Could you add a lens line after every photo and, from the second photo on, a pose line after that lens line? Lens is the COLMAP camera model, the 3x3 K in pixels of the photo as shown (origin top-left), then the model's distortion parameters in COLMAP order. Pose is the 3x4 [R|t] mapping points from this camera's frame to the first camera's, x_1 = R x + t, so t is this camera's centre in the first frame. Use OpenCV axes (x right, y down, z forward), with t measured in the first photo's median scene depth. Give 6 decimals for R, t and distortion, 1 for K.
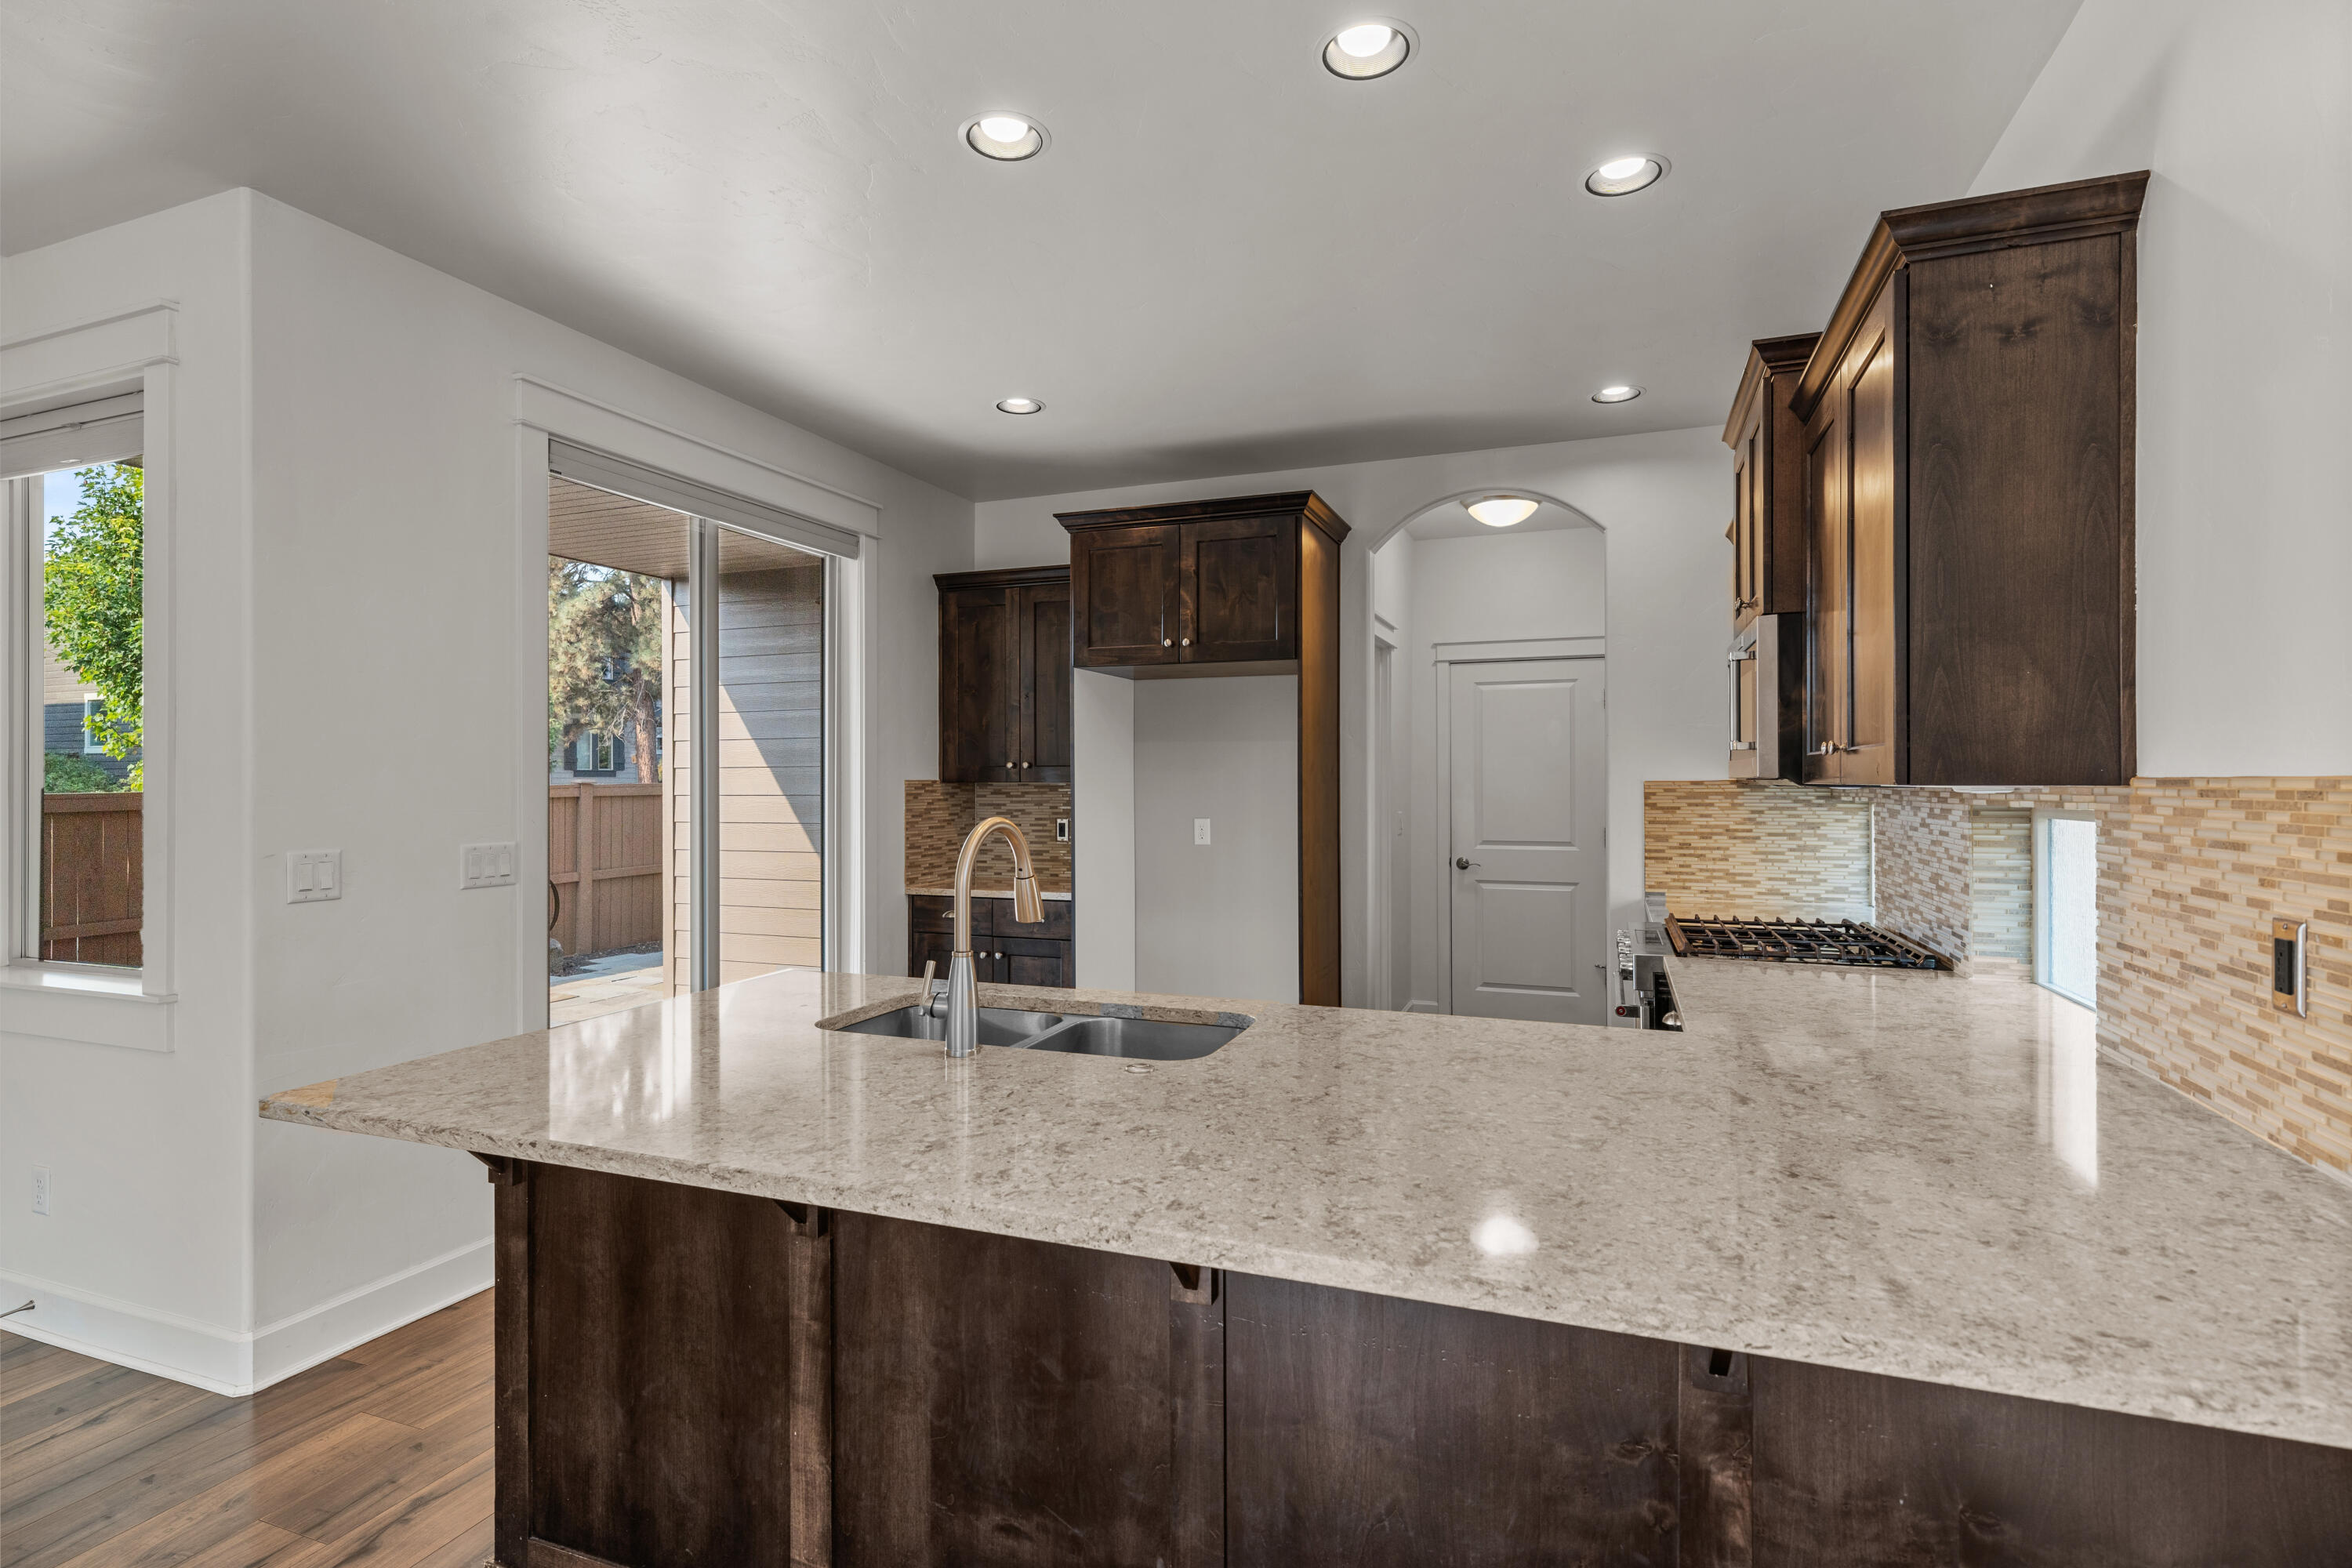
lens RADIAL K [[1103.0, 0, 1184.5], [0, 1103.0, 783.3], [0, 0, 1]] dist [0.001429, 0.001436]
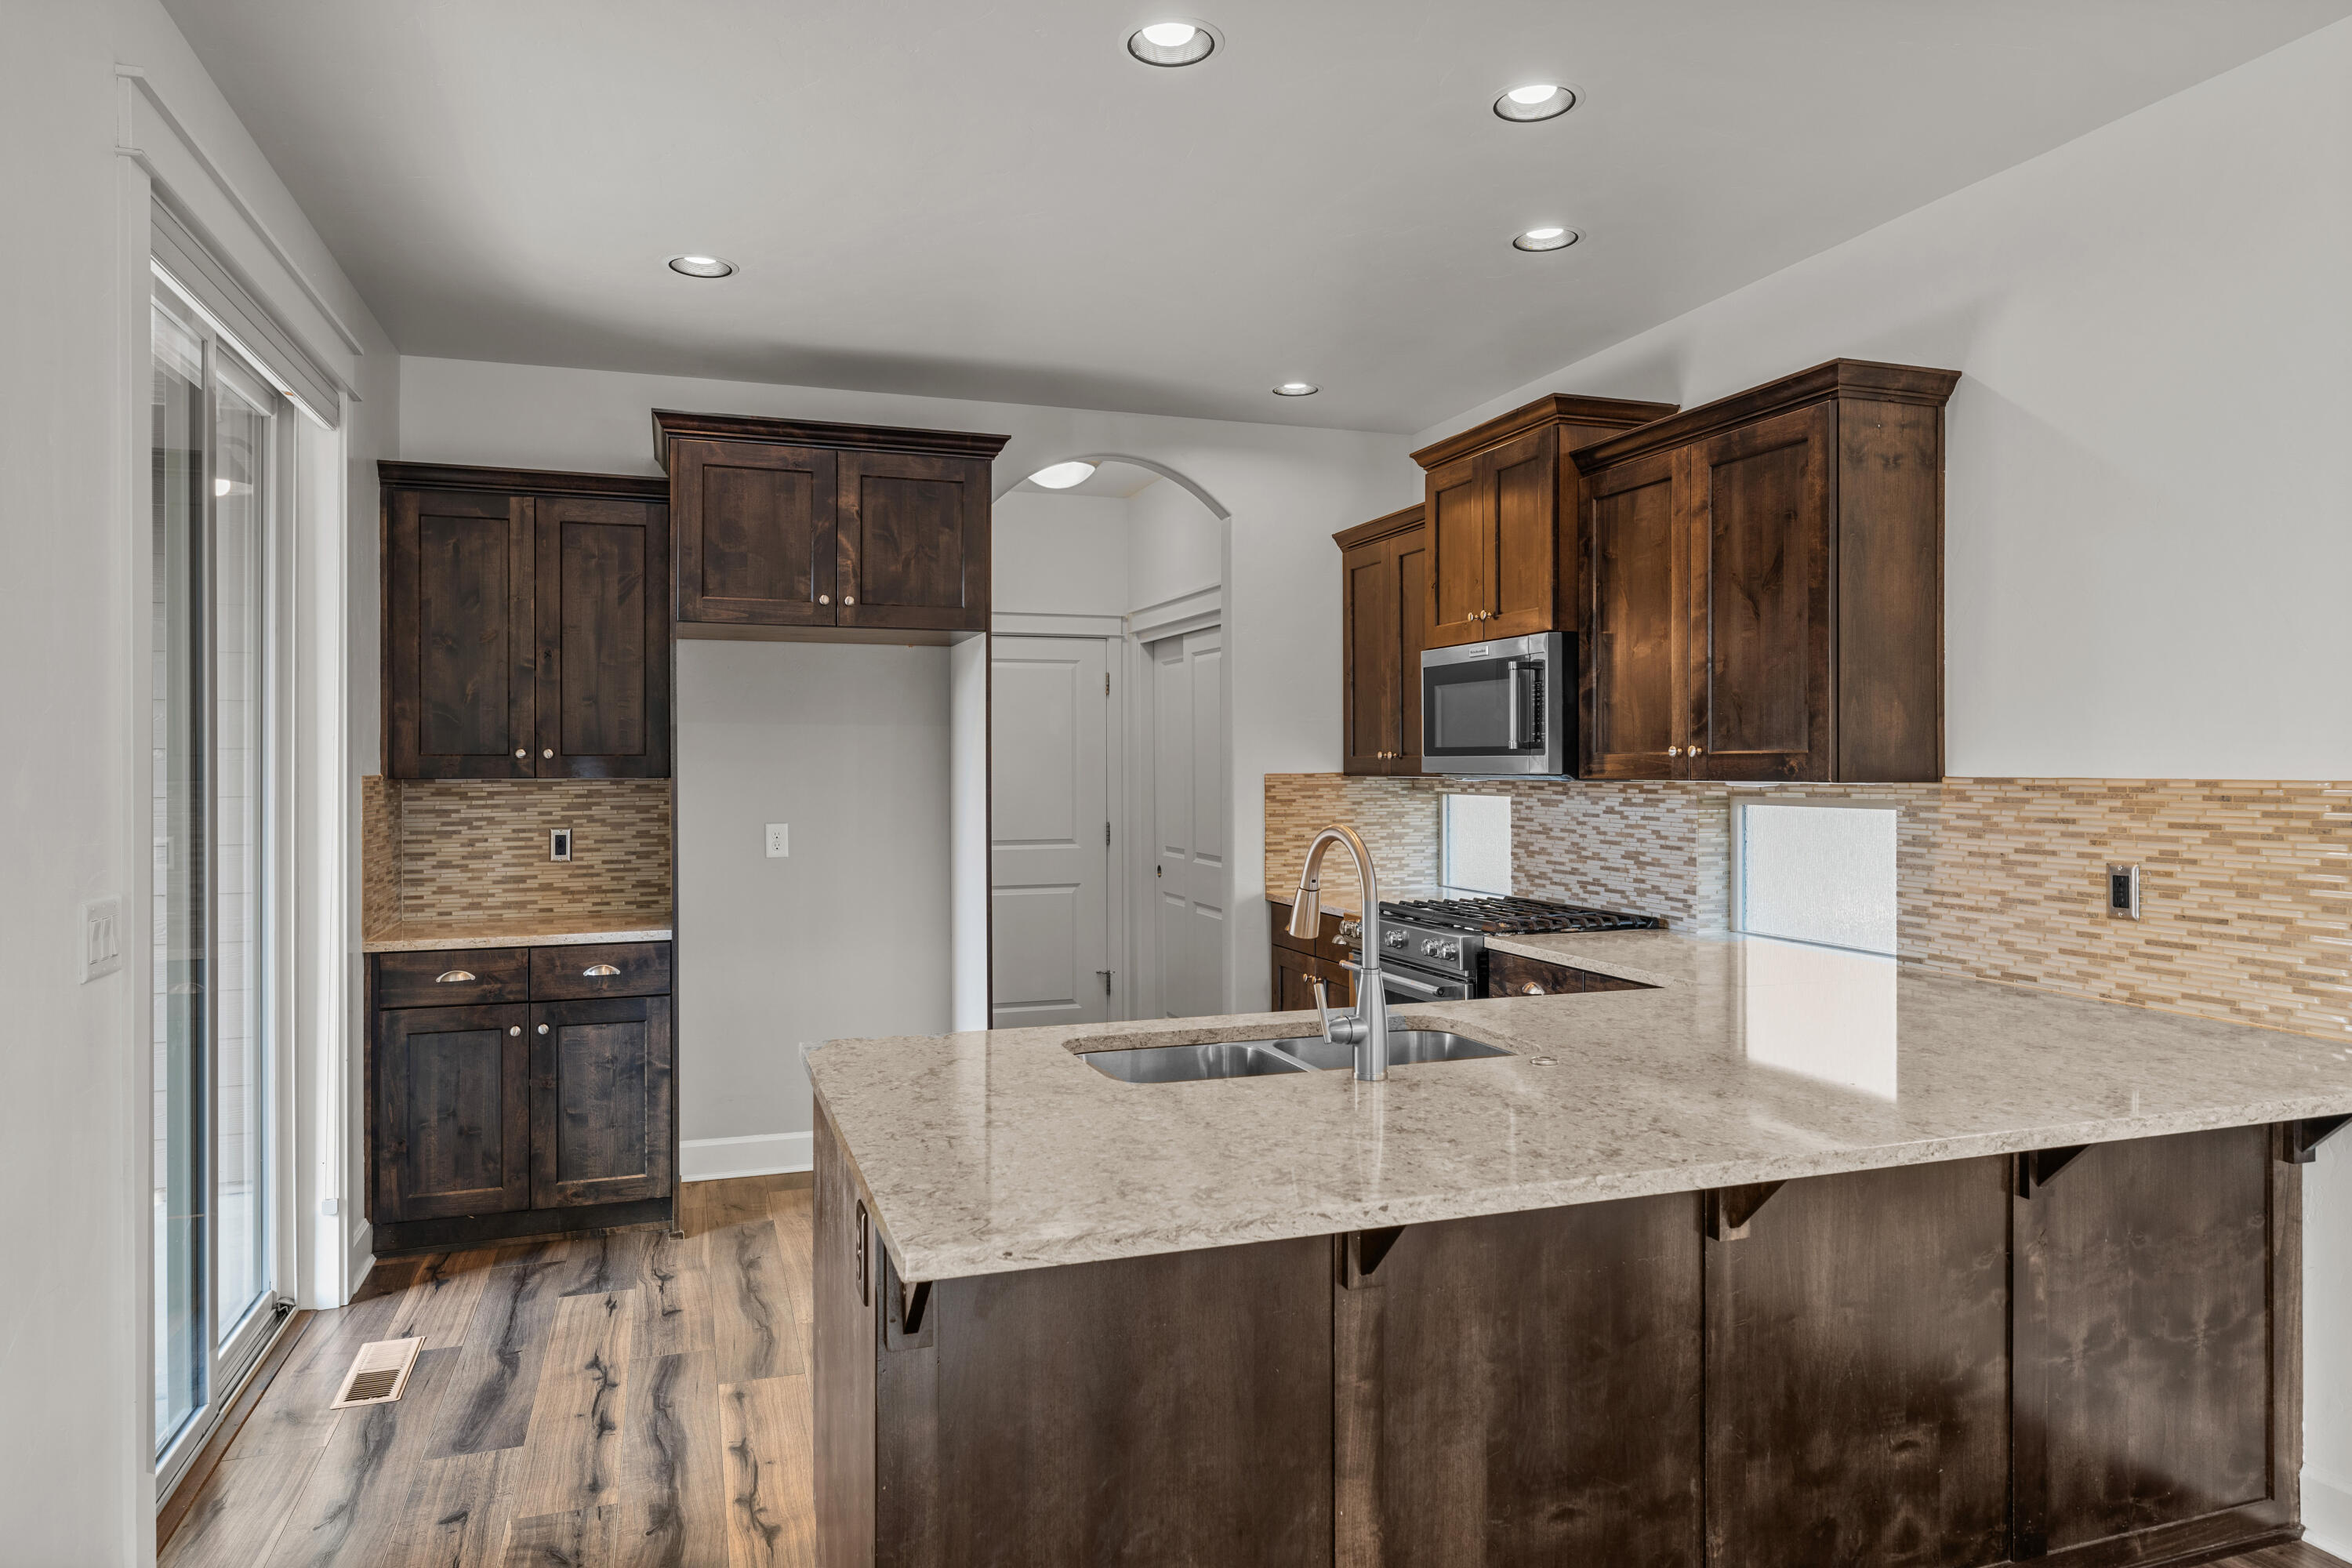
lens RADIAL K [[1406.0, 0, 1158.1], [0, 1406.0, 769.4], [0, 0, 1]] dist [0.002950, 0.003676]
pose [[0.779329, -0.002219, 0.626610, -1.085166], [0.001773, 0.999998, 0.001337, -0.018839], [-0.626612, 0.000069, 0.779332, 0.180425]]
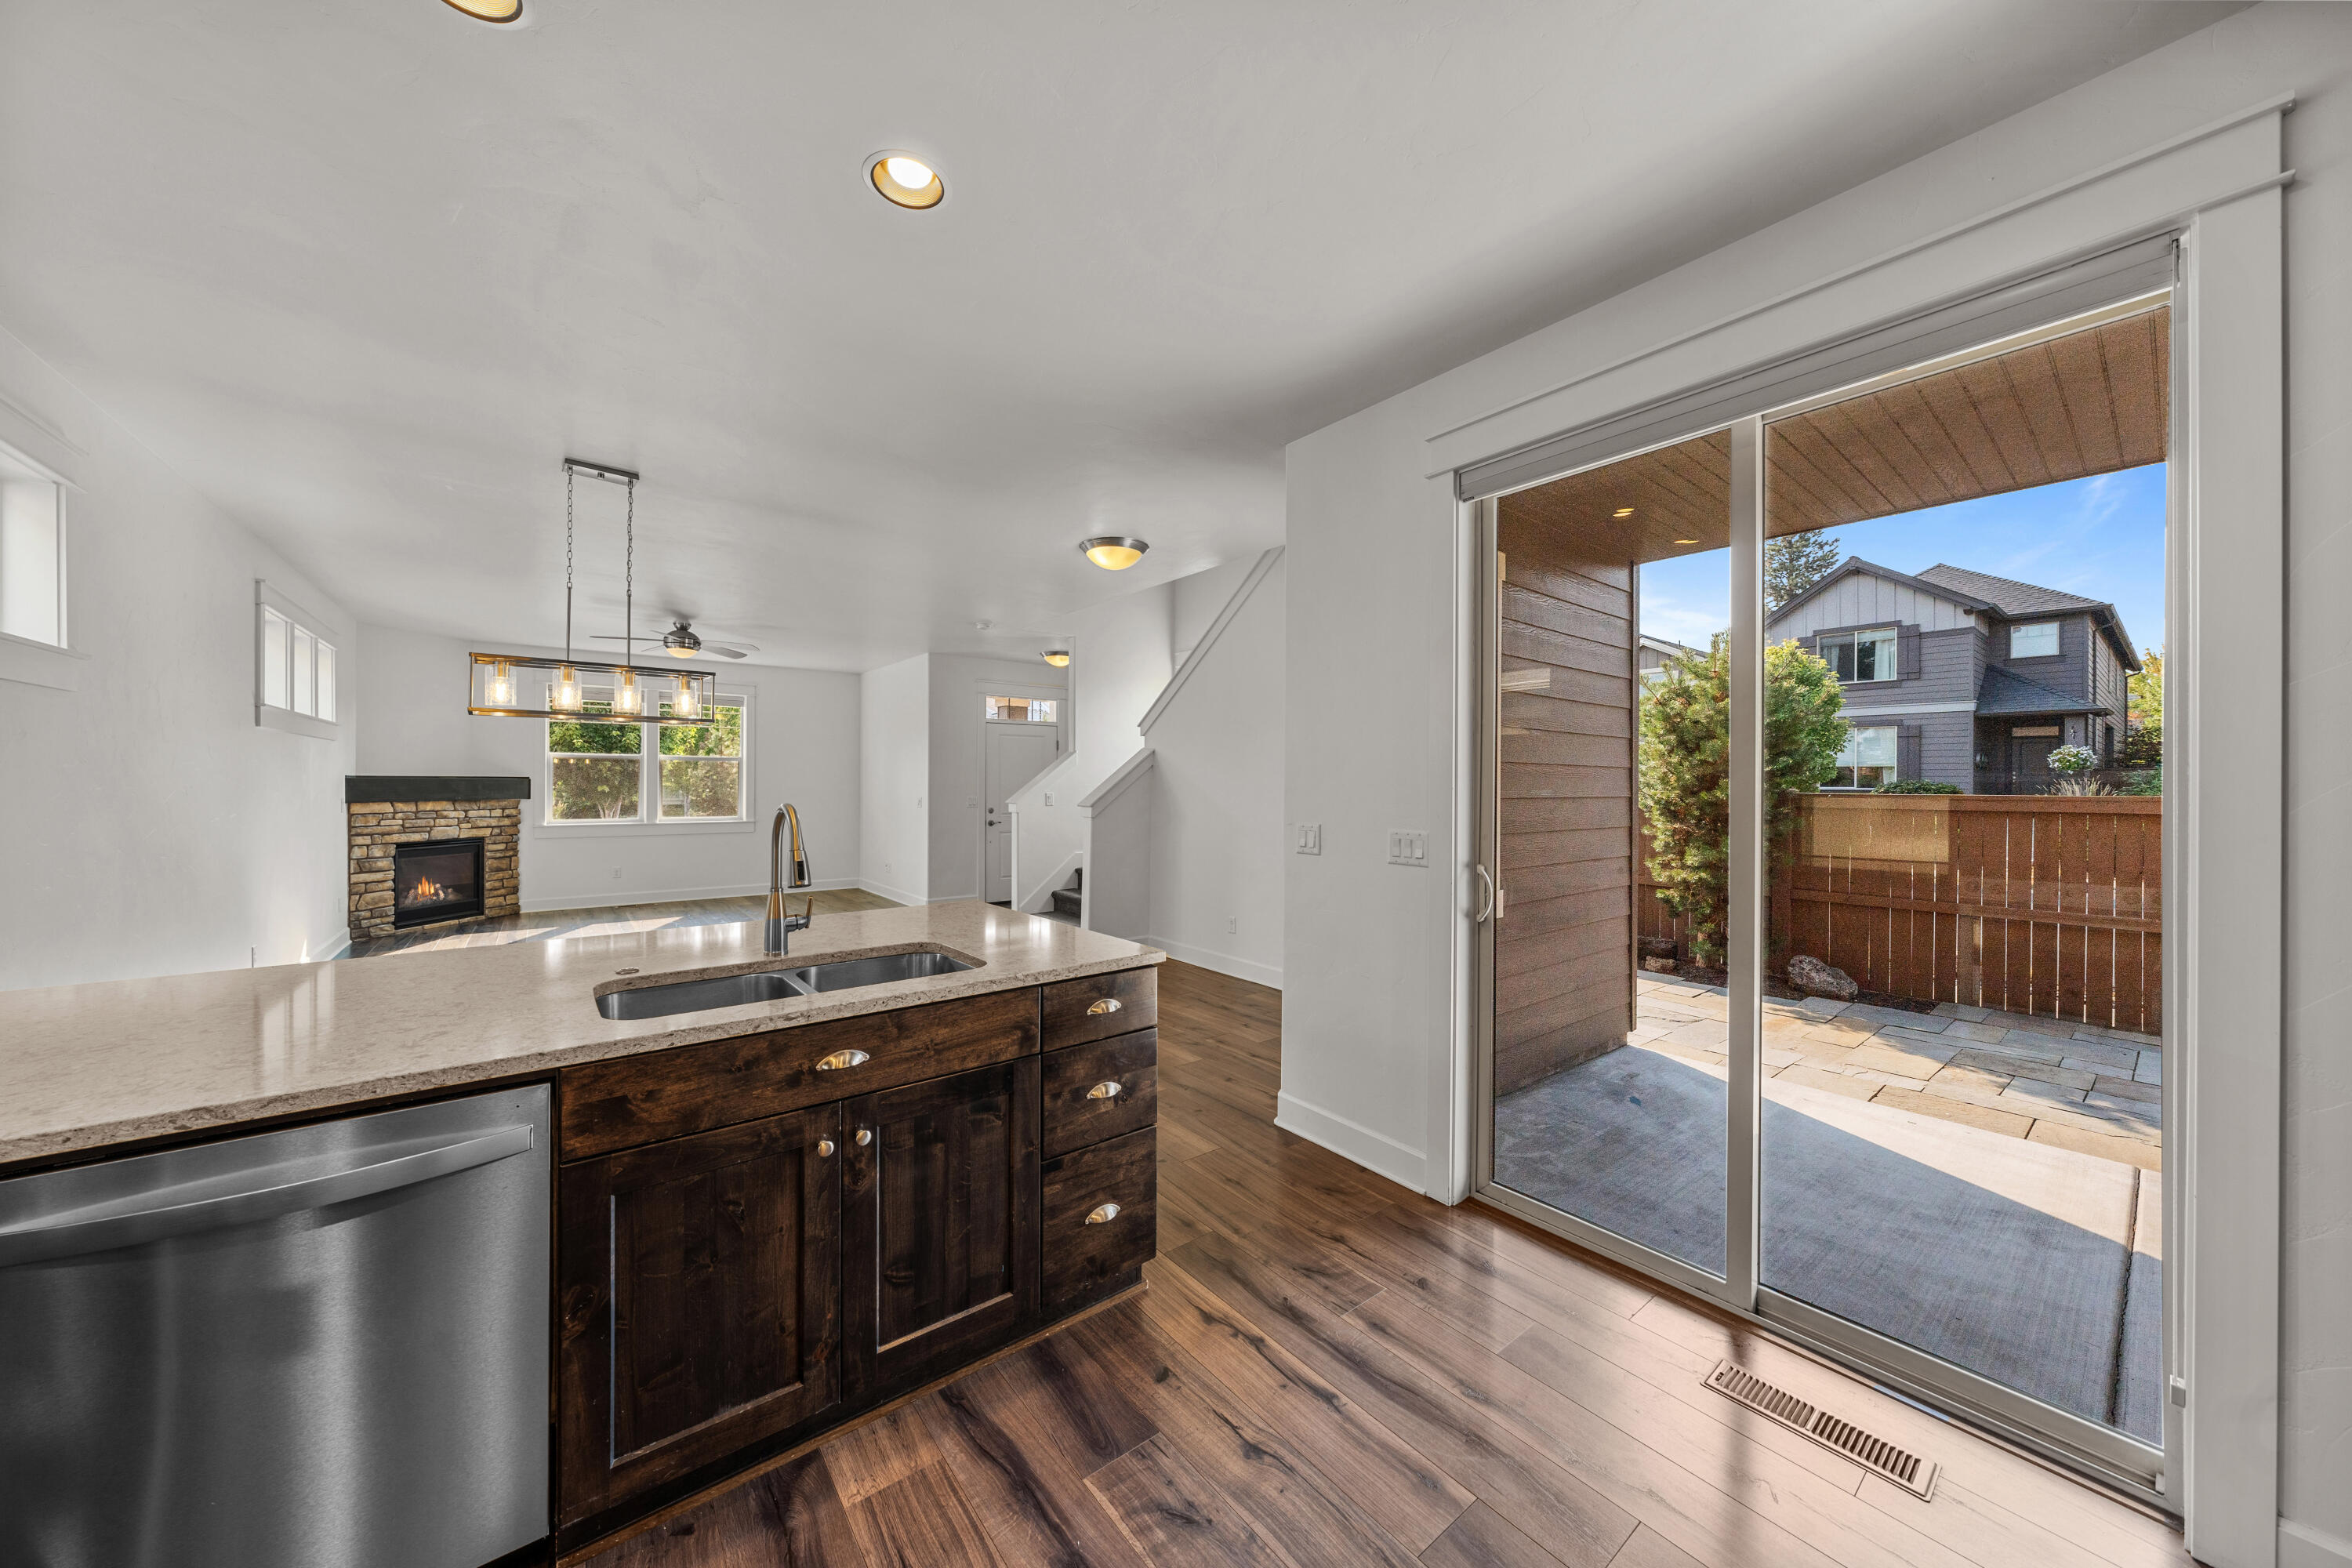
lens RADIAL K [[799.5, 0, 1179.5], [0, 799.5, 782.9], [0, 0, 1]] dist [-0.011372, 0.001002]
pose [[-0.514768, -0.001191, -0.857329, 0.462970], [-0.004652, 0.999988, 0.001404, 0.001073], [0.857317, 0.004711, -0.514767, 2.054317]]
